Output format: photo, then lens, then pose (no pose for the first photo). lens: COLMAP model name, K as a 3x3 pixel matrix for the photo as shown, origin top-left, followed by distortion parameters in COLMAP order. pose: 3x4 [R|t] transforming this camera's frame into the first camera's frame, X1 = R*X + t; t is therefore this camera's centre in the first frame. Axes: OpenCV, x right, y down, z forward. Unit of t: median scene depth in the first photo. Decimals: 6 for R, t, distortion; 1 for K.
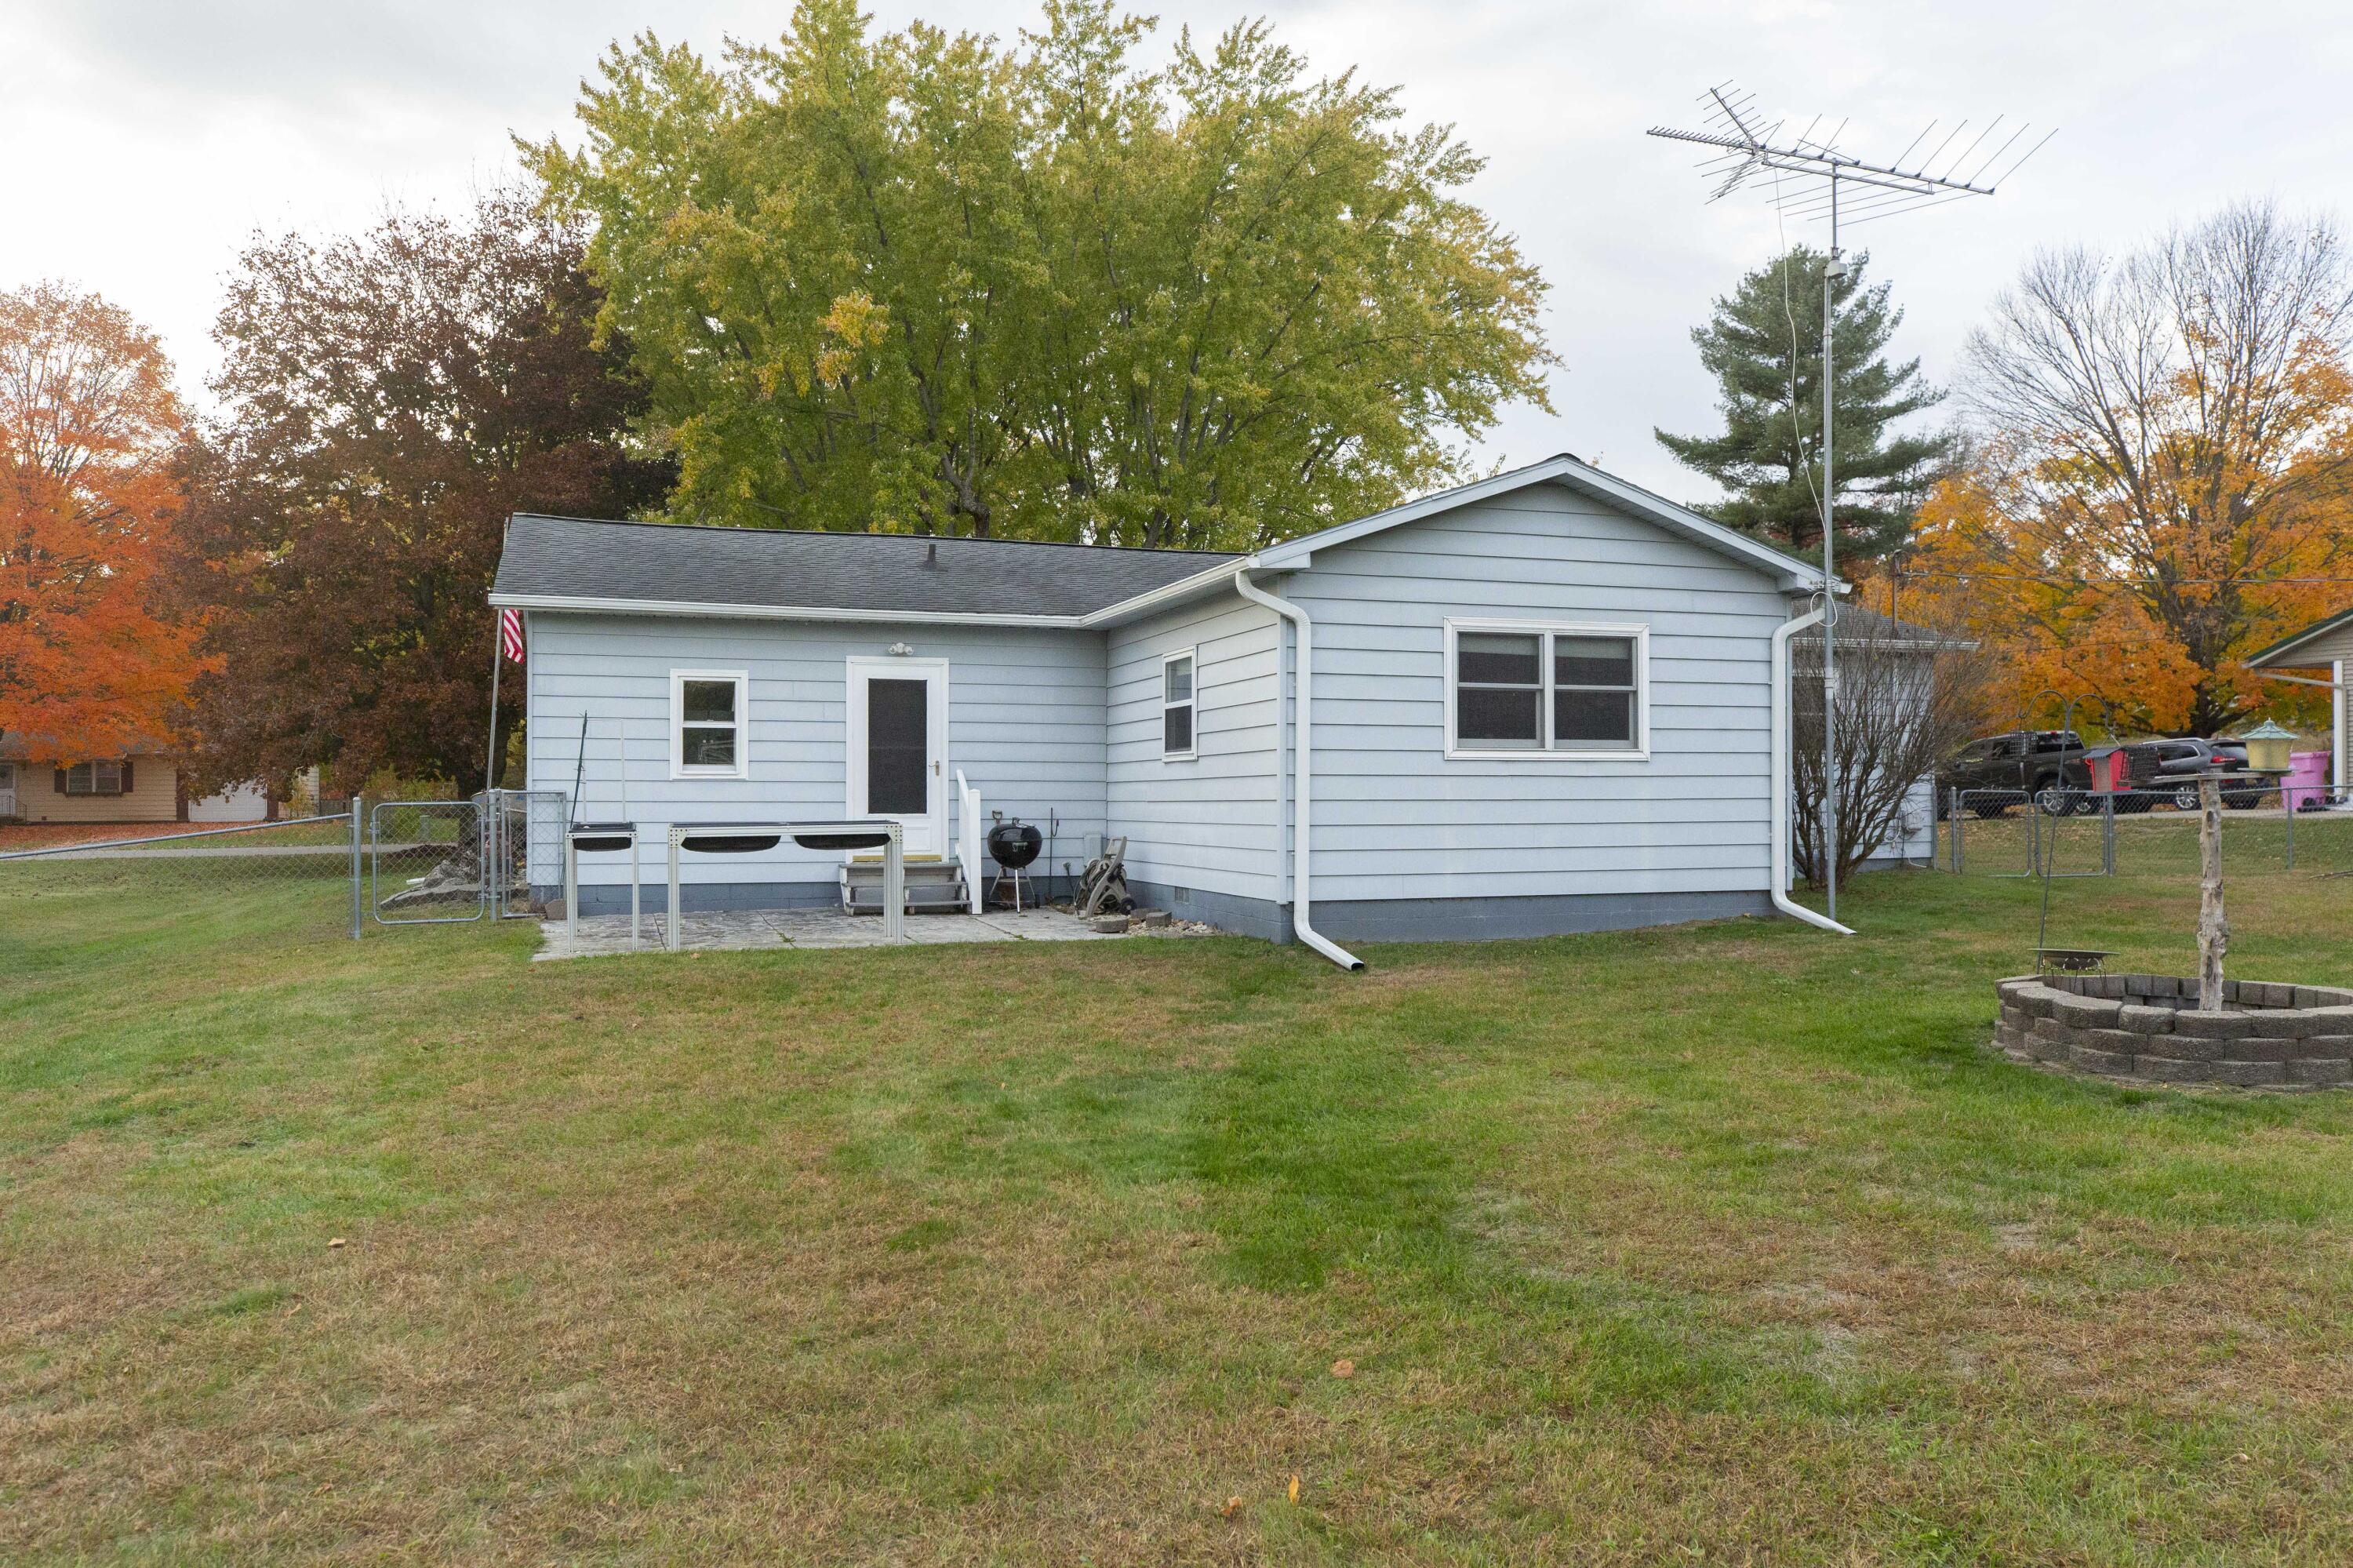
lens RADIAL K [[1688.9, 0, 1176.5], [0, 1688.9, 784.0], [0, 0, 1]] dist [0.001923, -0.001295]
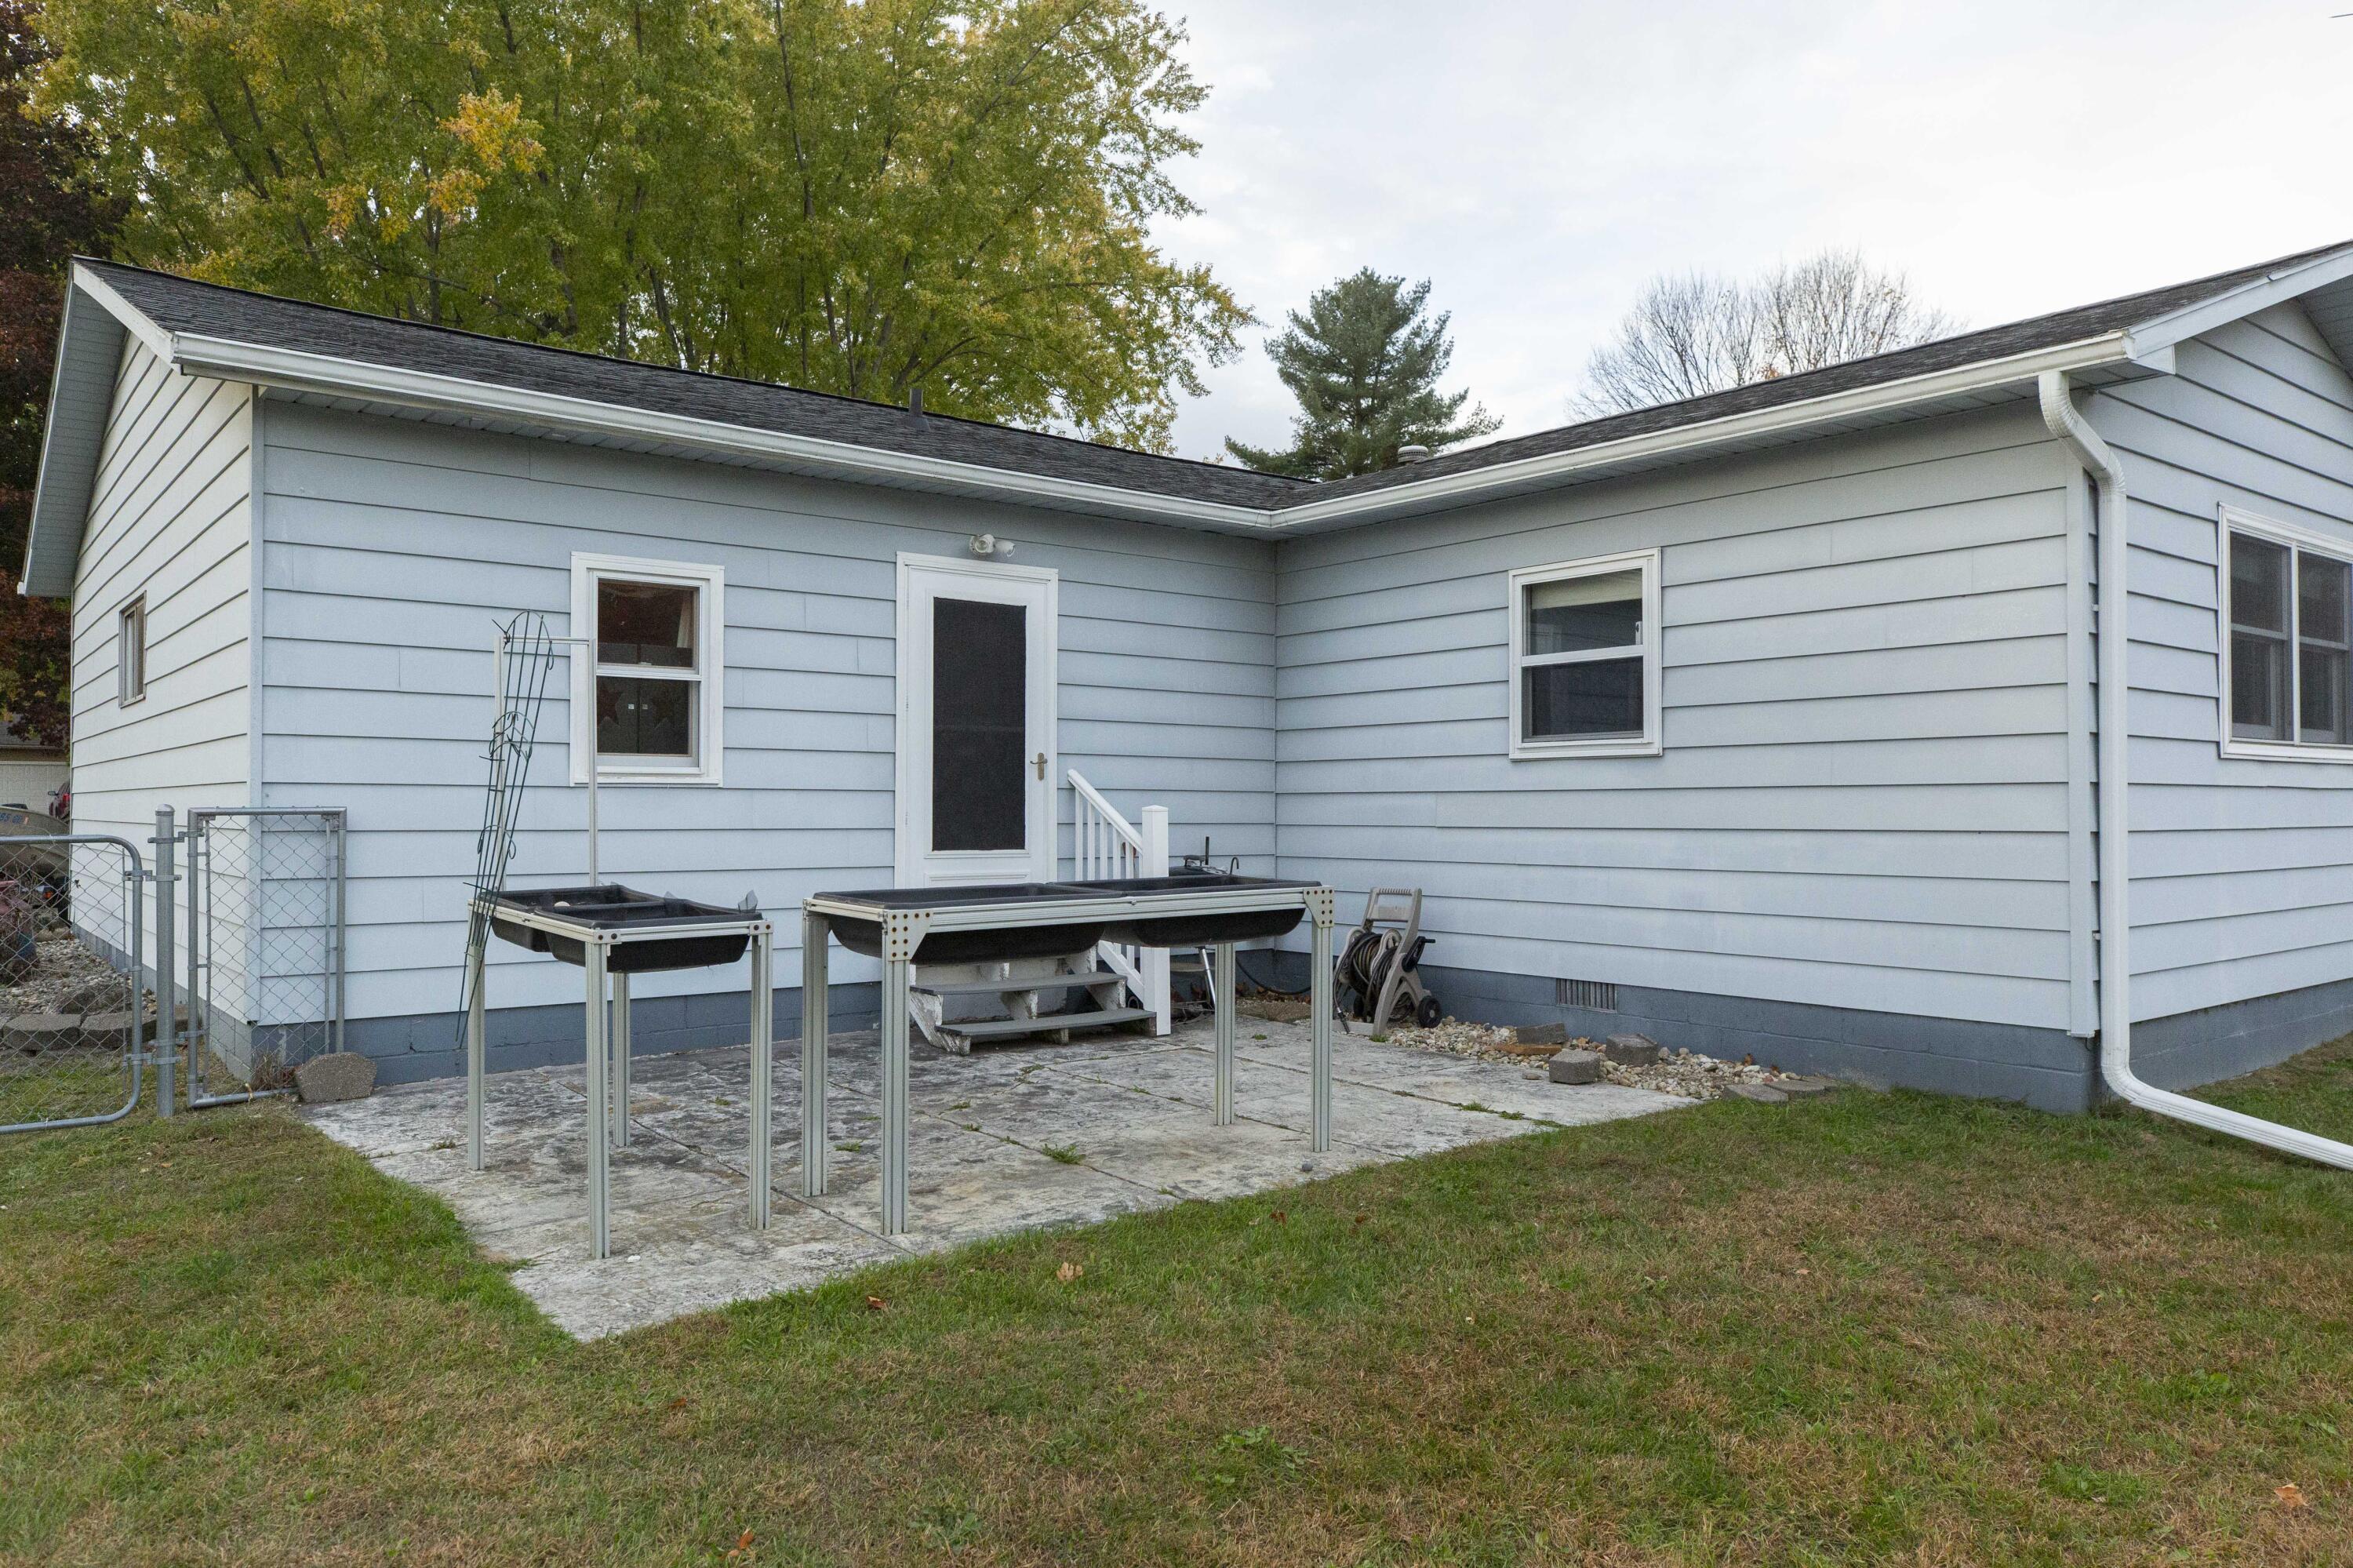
lens RADIAL K [[1601.7, 0, 1168.3], [0, 1601.7, 806.4], [0, 0, 1]] dist [0.012288, 0.002393]
pose [[0.940241, 0.001470, 0.340508, -0.280883], [-0.004059, 0.999968, 0.006889, -0.000311], [-0.340487, -0.007859, 0.940217, 0.493596]]
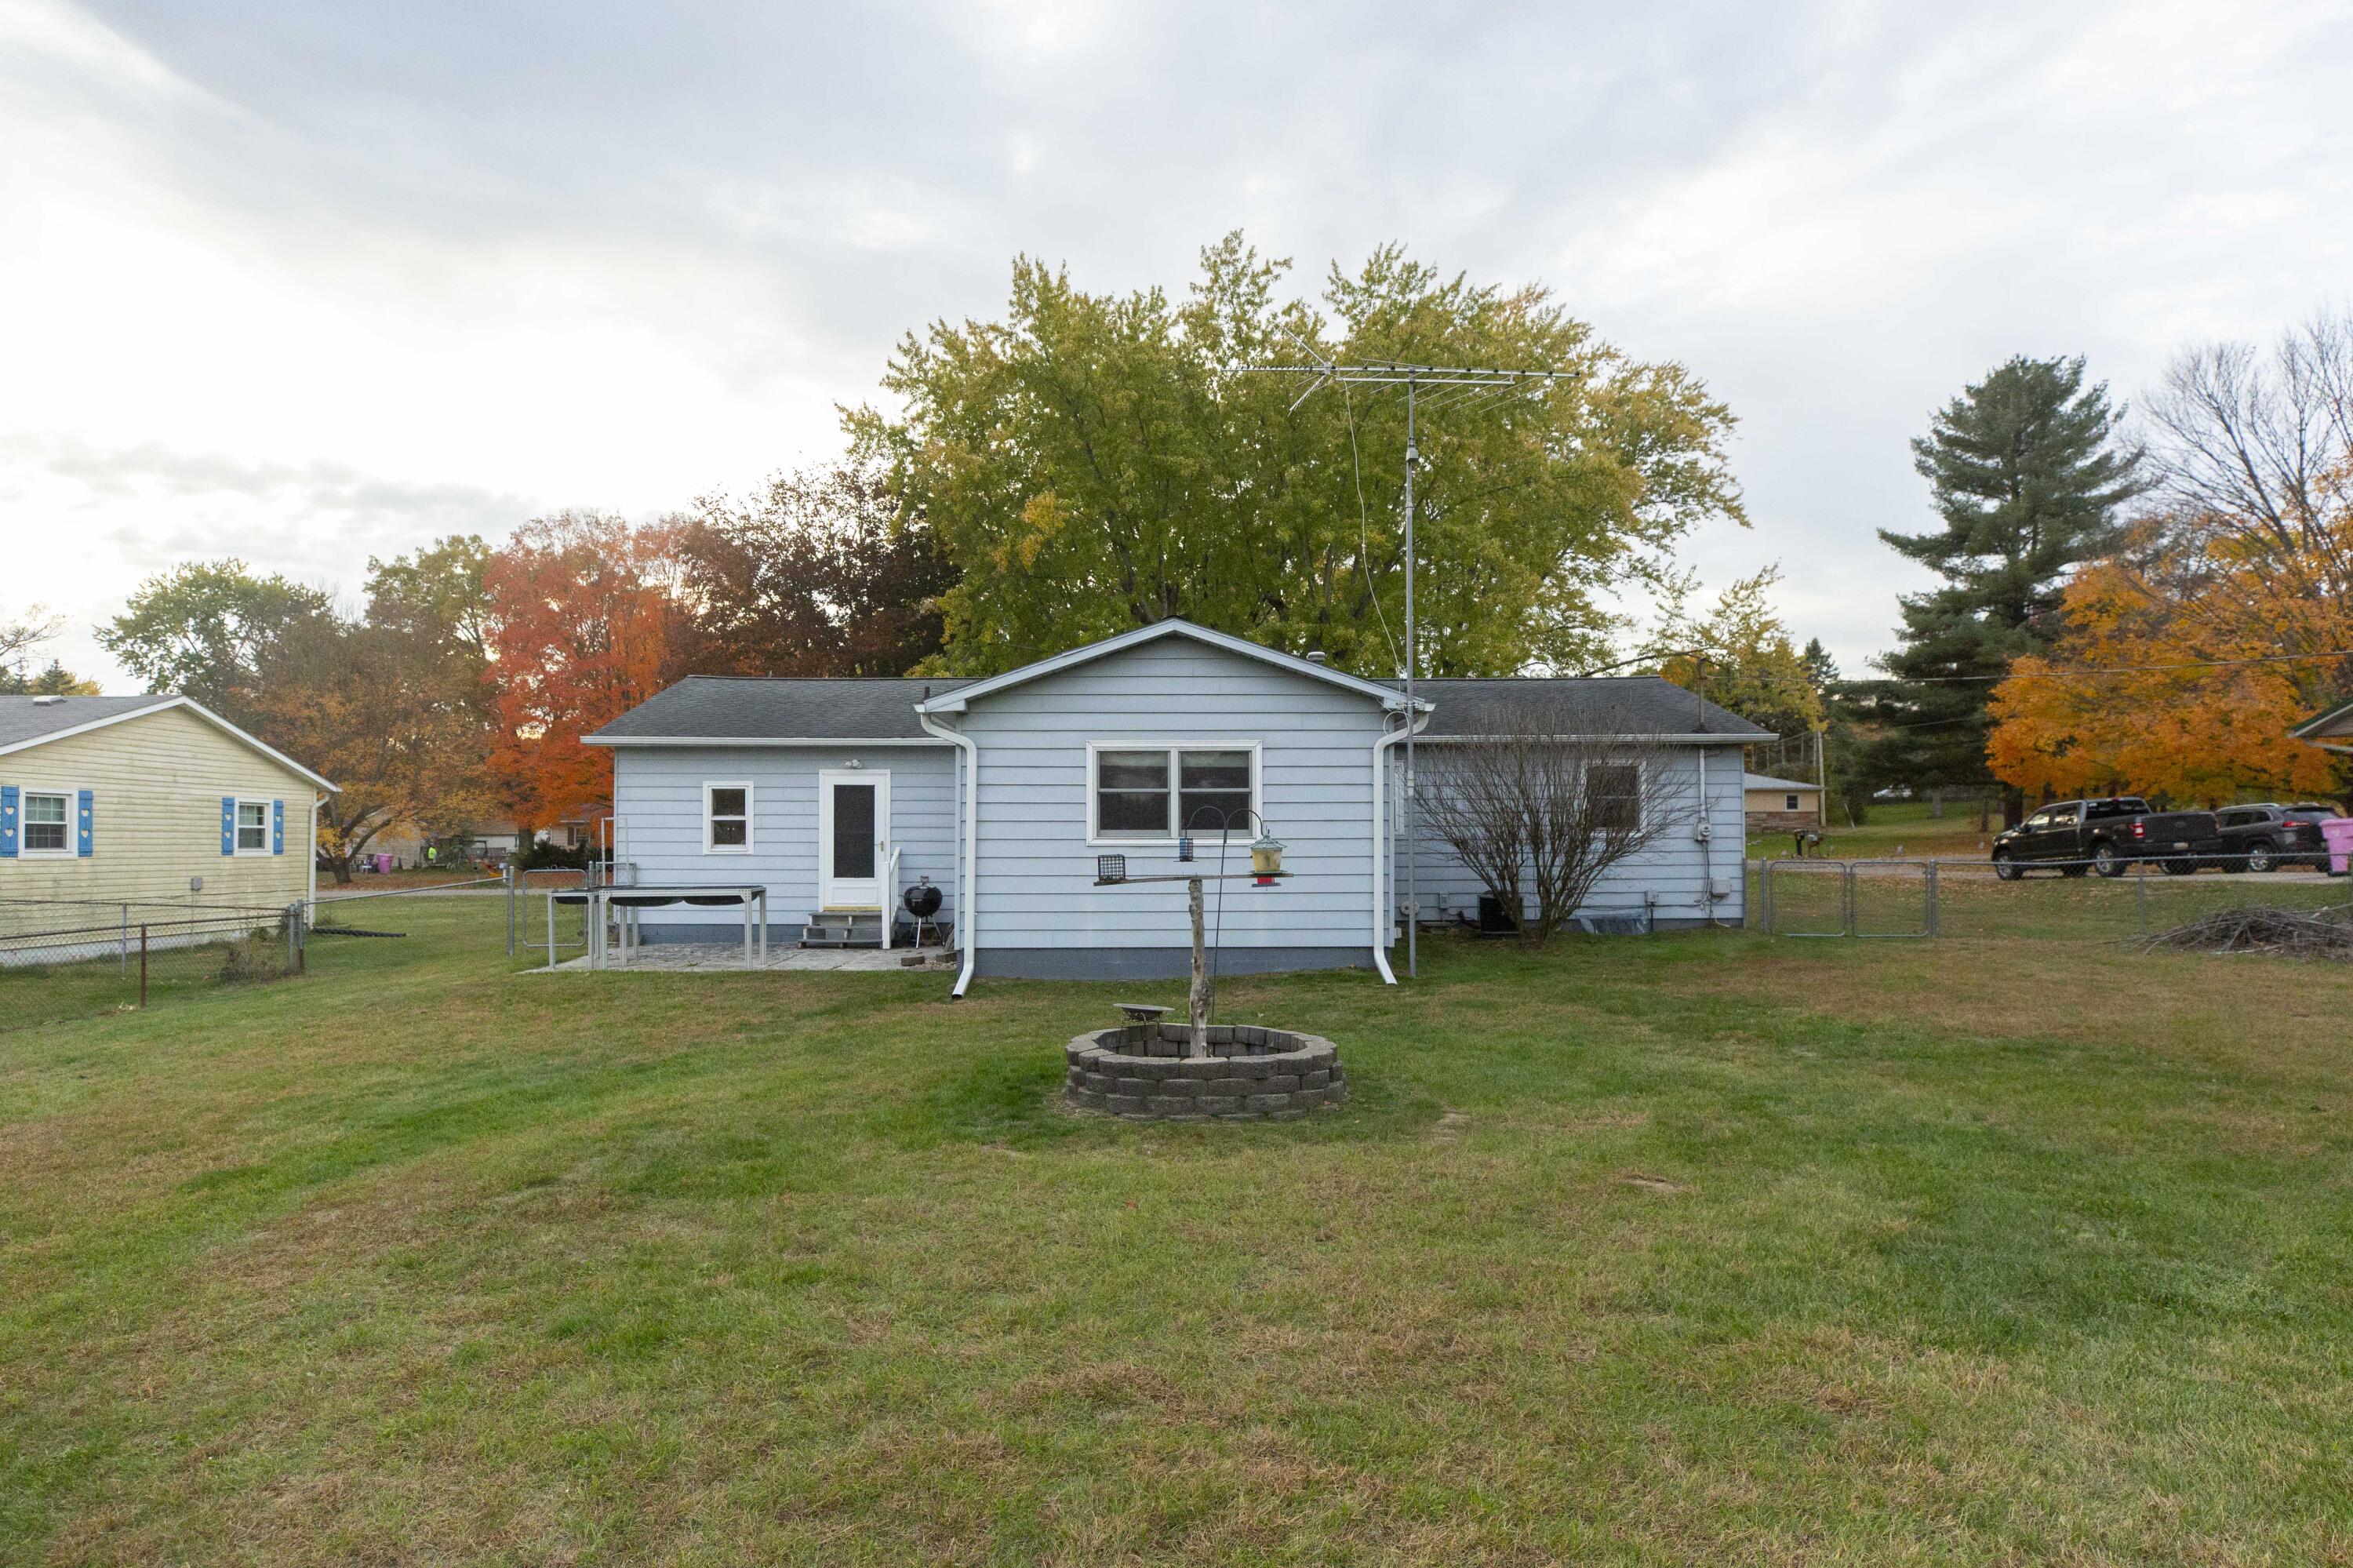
lens RADIAL K [[1324.2, 0, 1181.1], [0, 1324.2, 824.7], [0, 0, 1]] dist [0.001592, -0.000926]
pose [[0.950154, -0.004743, -0.311746, 0.450301], [0.002360, 0.999965, -0.008021, -0.018101], [0.311773, 0.006885, 0.950132, 0.010298]]
